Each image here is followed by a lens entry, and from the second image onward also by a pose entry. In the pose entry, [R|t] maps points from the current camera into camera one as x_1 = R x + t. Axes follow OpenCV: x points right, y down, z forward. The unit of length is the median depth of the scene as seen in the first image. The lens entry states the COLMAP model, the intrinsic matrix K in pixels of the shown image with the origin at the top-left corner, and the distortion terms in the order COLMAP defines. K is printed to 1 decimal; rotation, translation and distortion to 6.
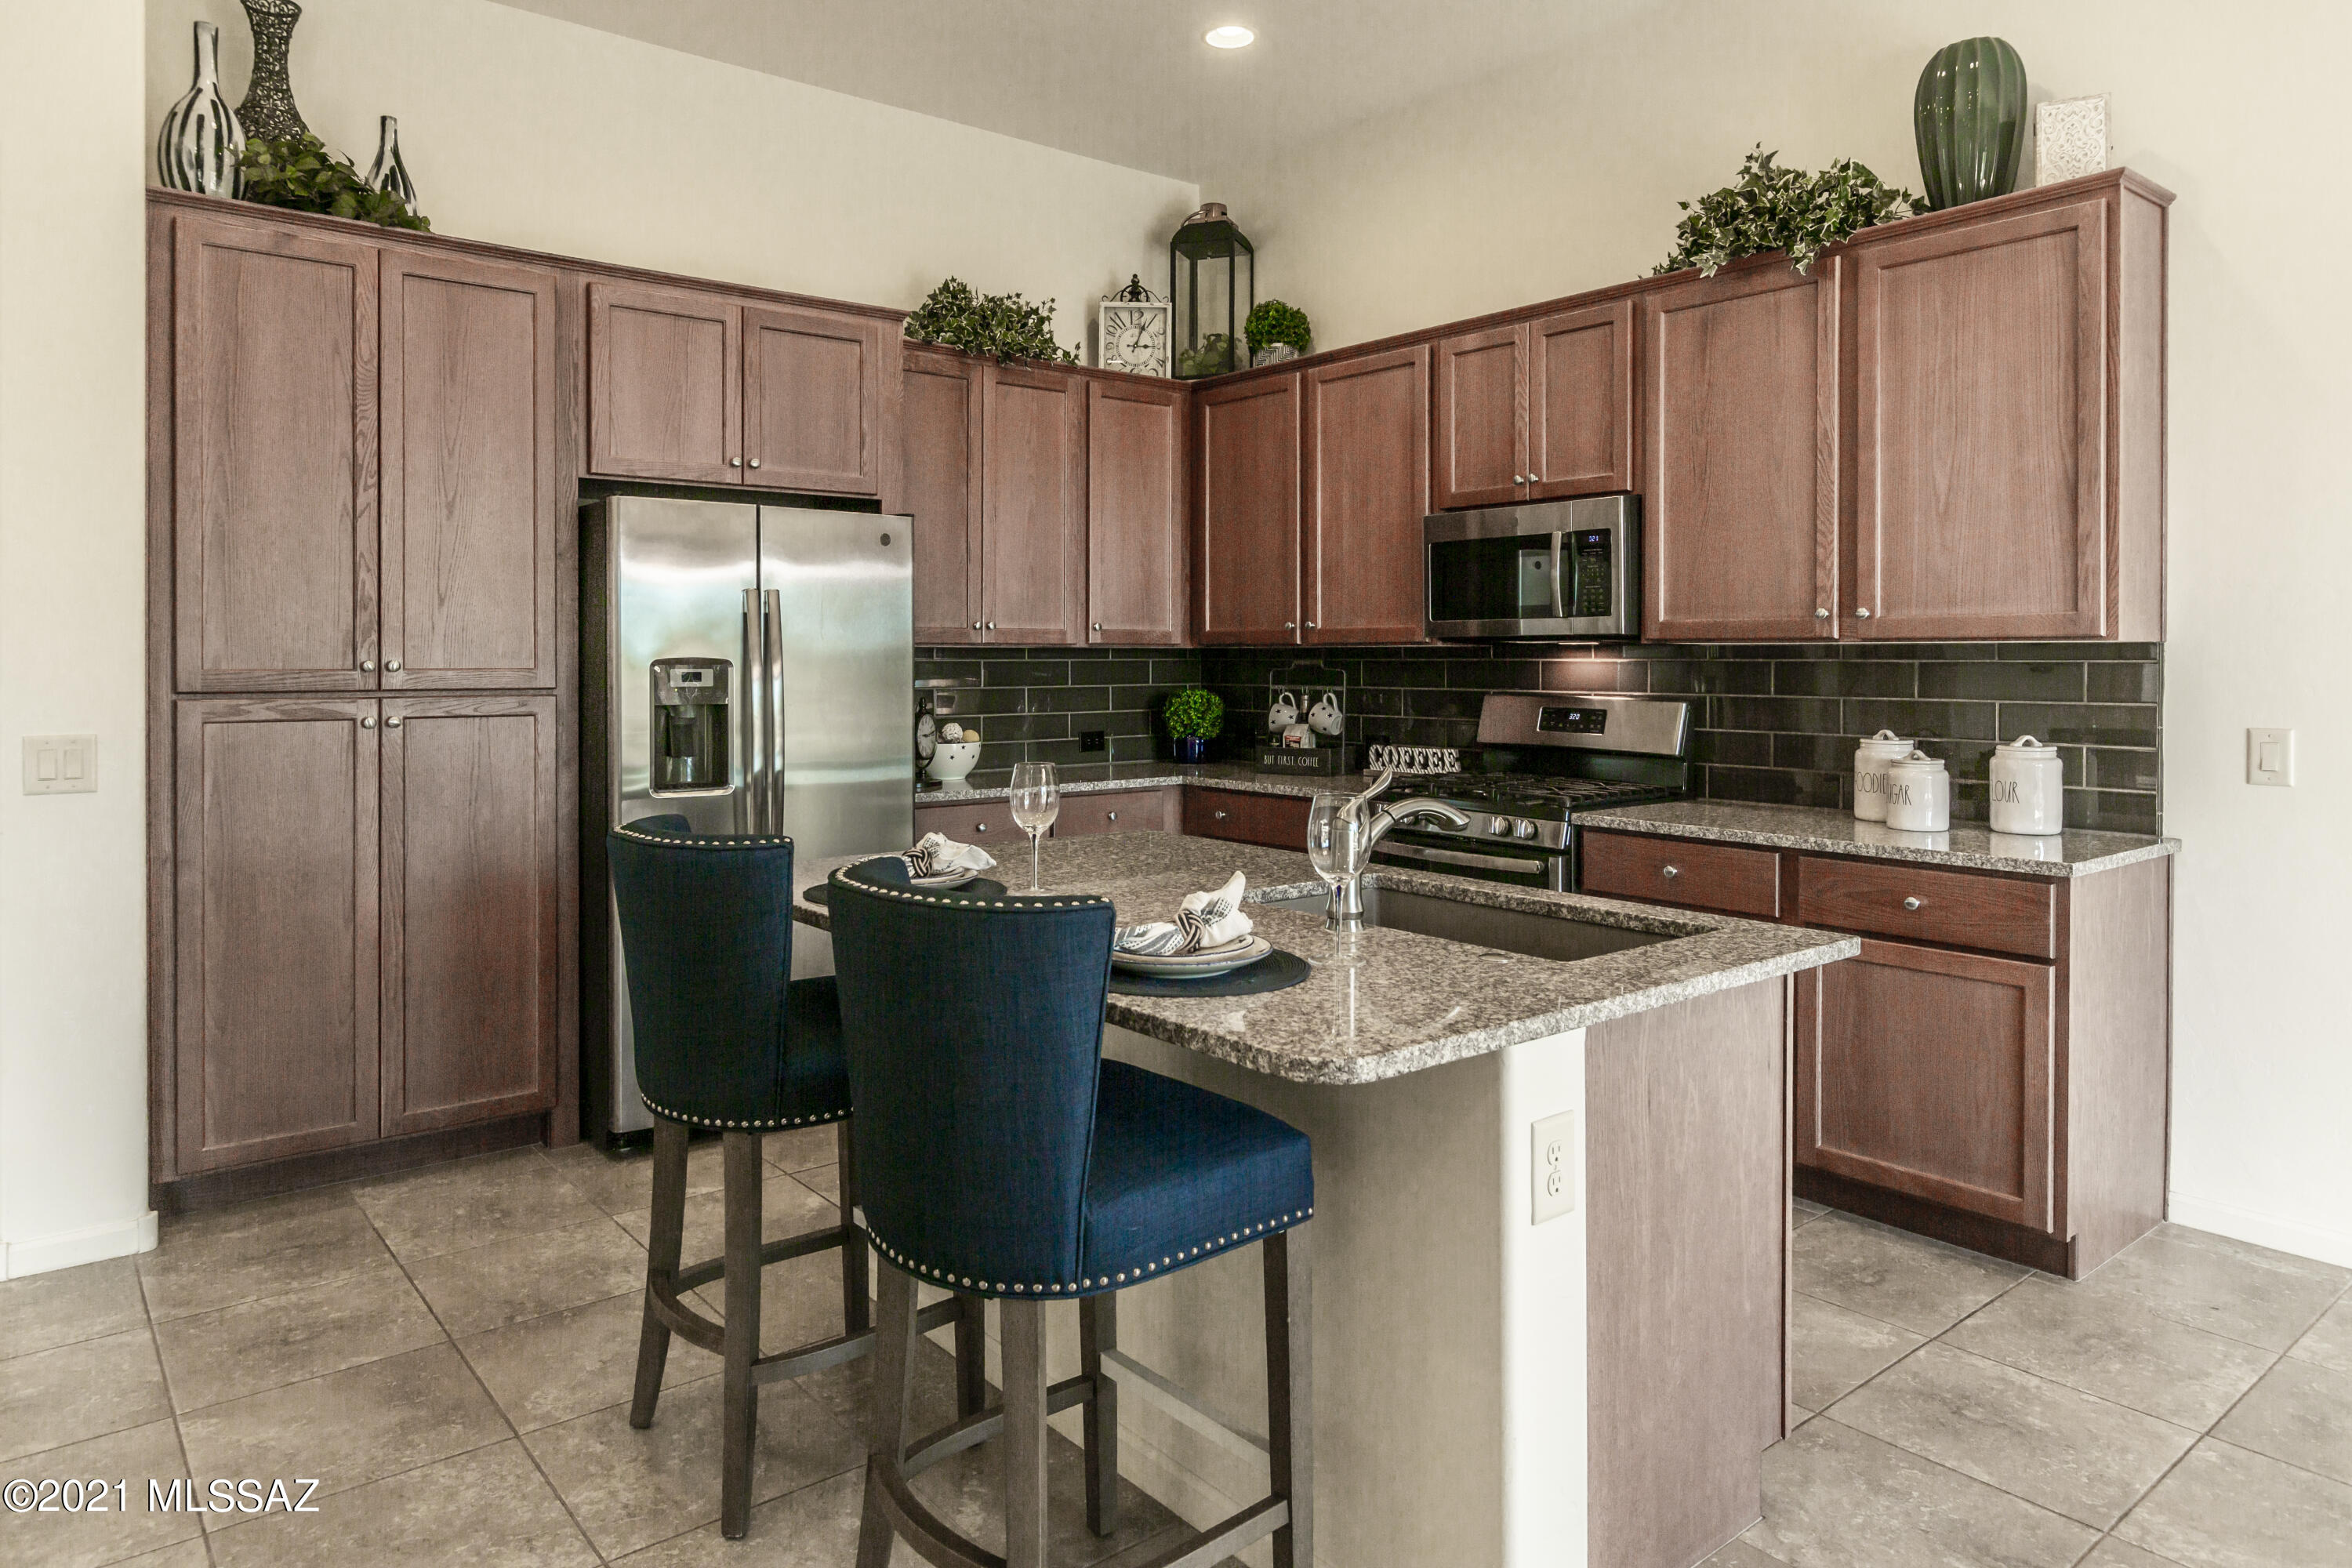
lens RADIAL K [[1510.5, 0, 1179.8], [0, 1510.5, 672.6], [0, 0, 1]] dist [0.000257, -0.000778]
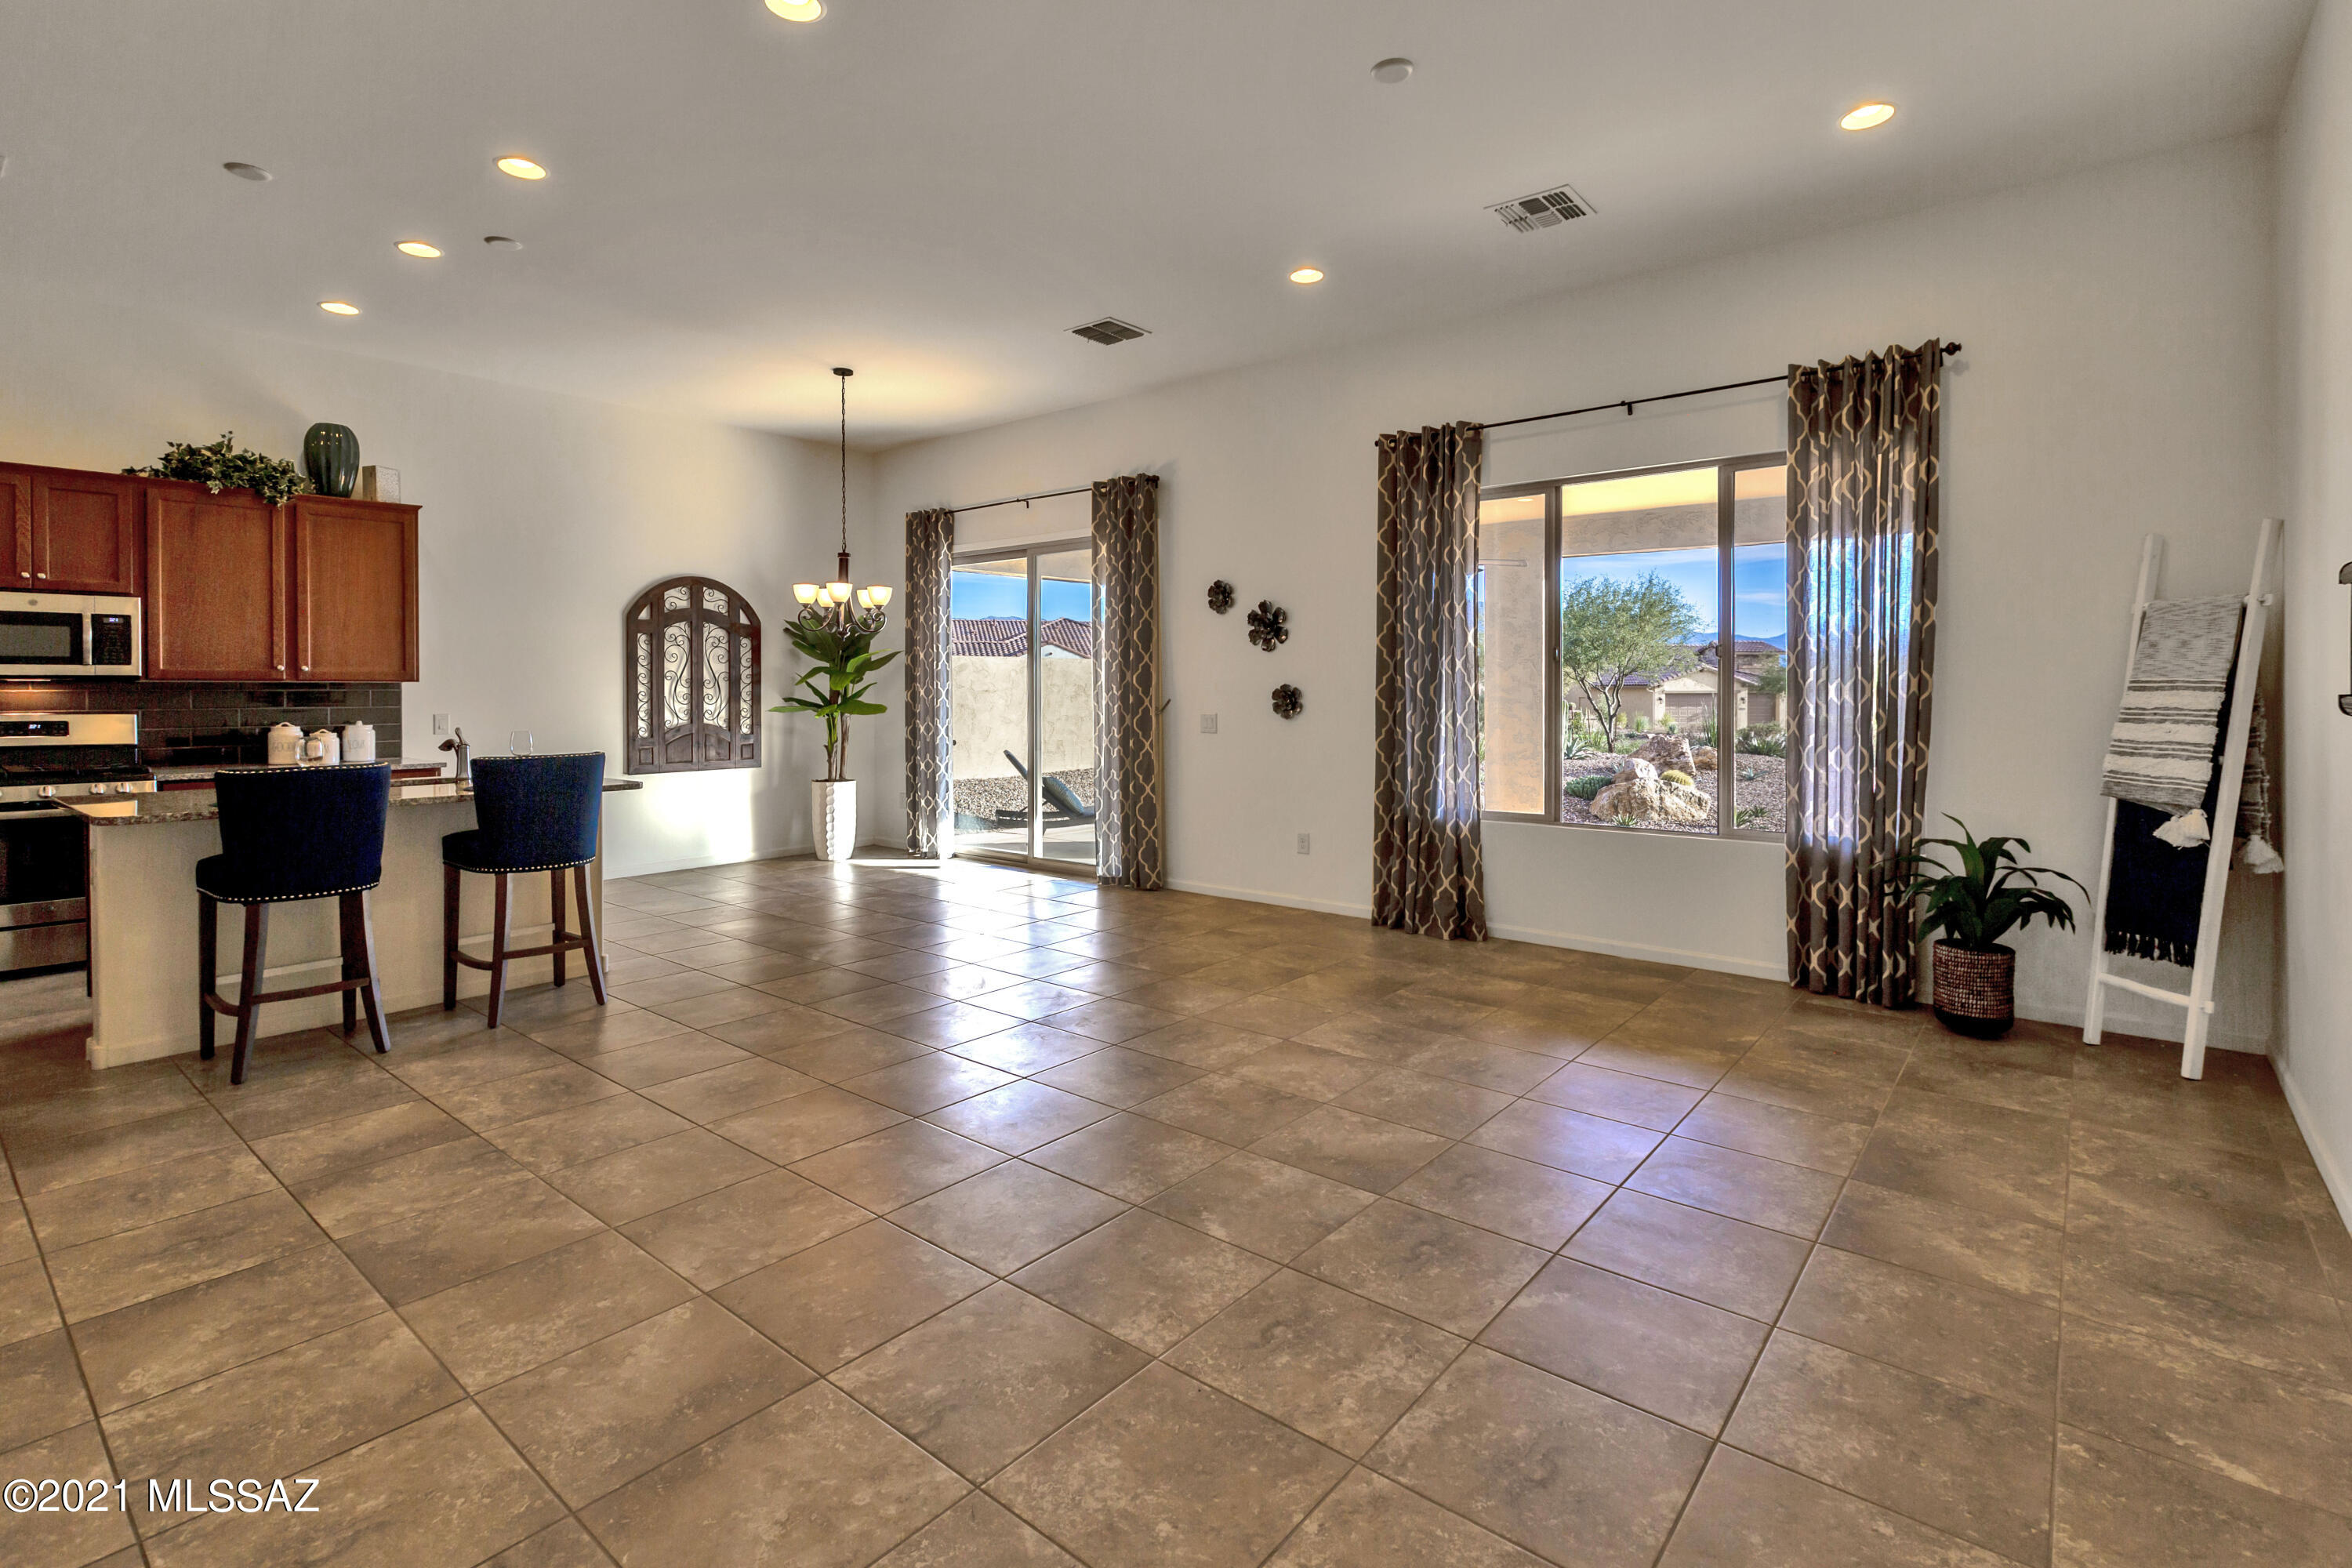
lens RADIAL K [[1108.6, 0, 1166.5], [0, 1108.6, 693.5], [0, 0, 1]] dist [0.002779, 0.000172]
pose [[-0.205944, -0.006773, 0.978540, -1.217902], [0.009127, 0.999919, 0.008842, -0.004992], [-0.978521, 0.010752, -0.205865, 0.083450]]
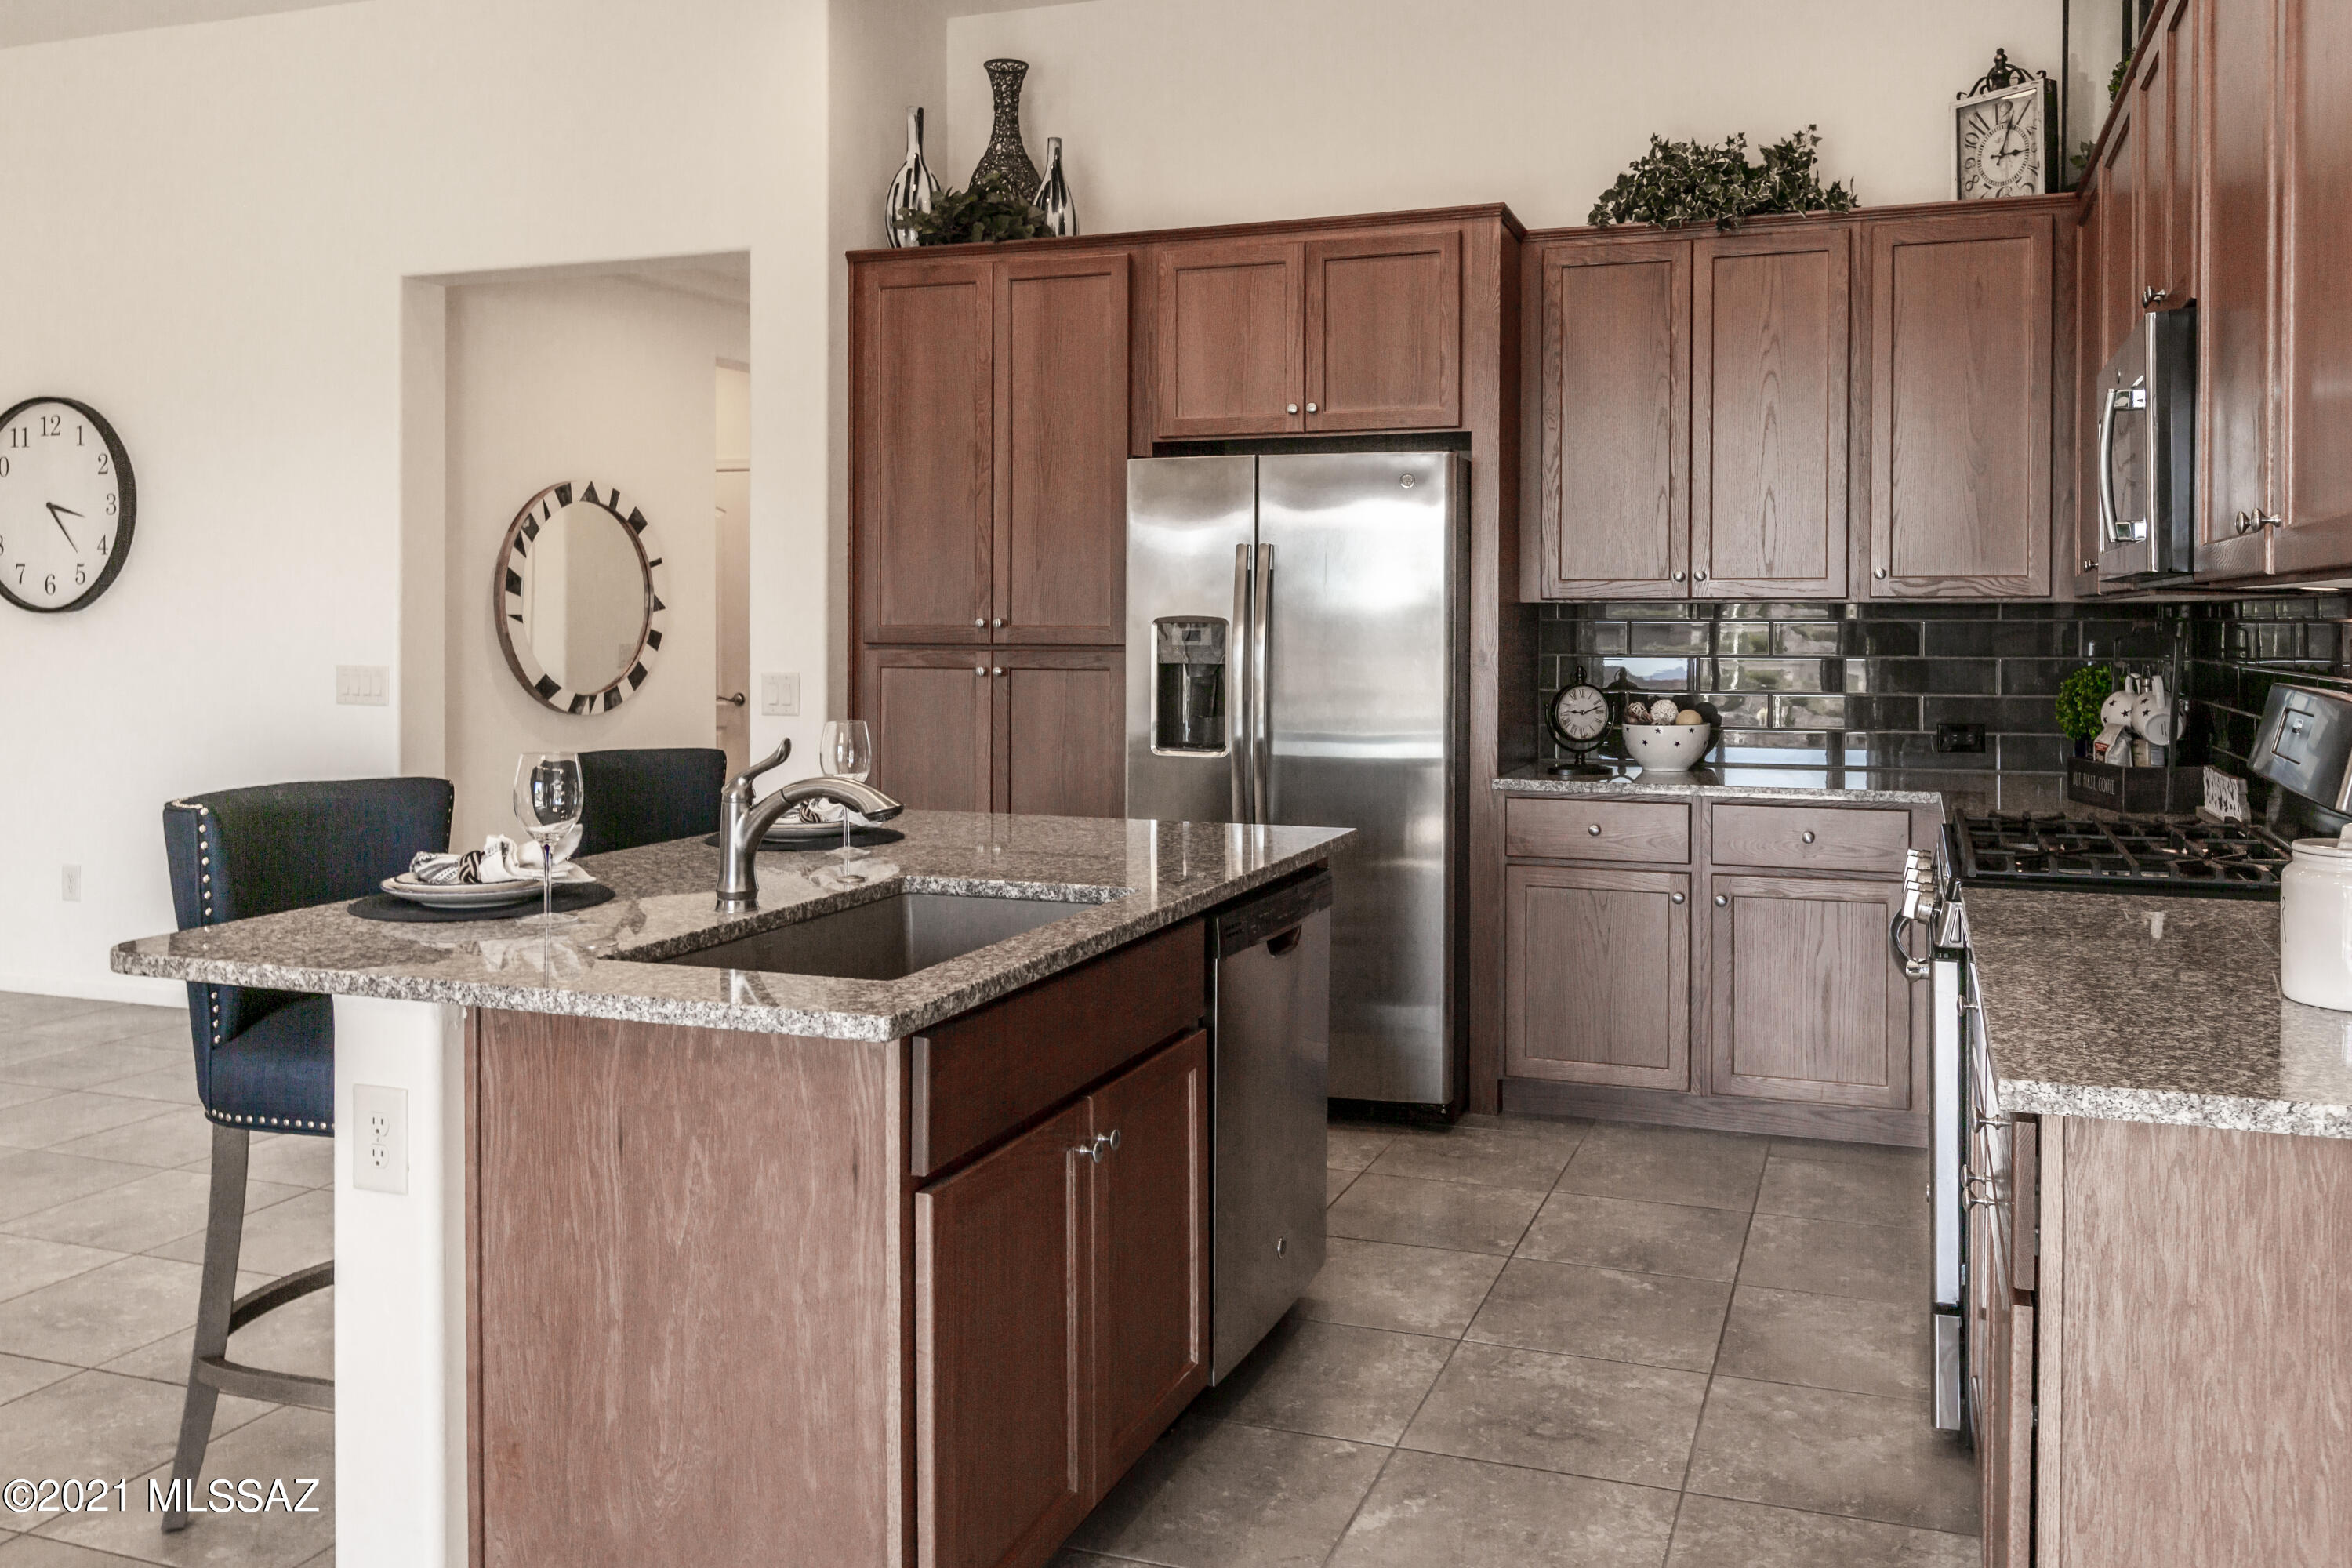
lens RADIAL K [[1843.0, 0, 1182.0], [0, 1843.0, 609.5], [0, 0, 1]] dist [0.003767, 0.002862]
pose [[0.507430, -0.002896, -0.861688, 0.664542], [-0.008366, 0.999931, -0.008287, -0.004359], [0.861652, 0.011414, 0.507371, 0.360890]]
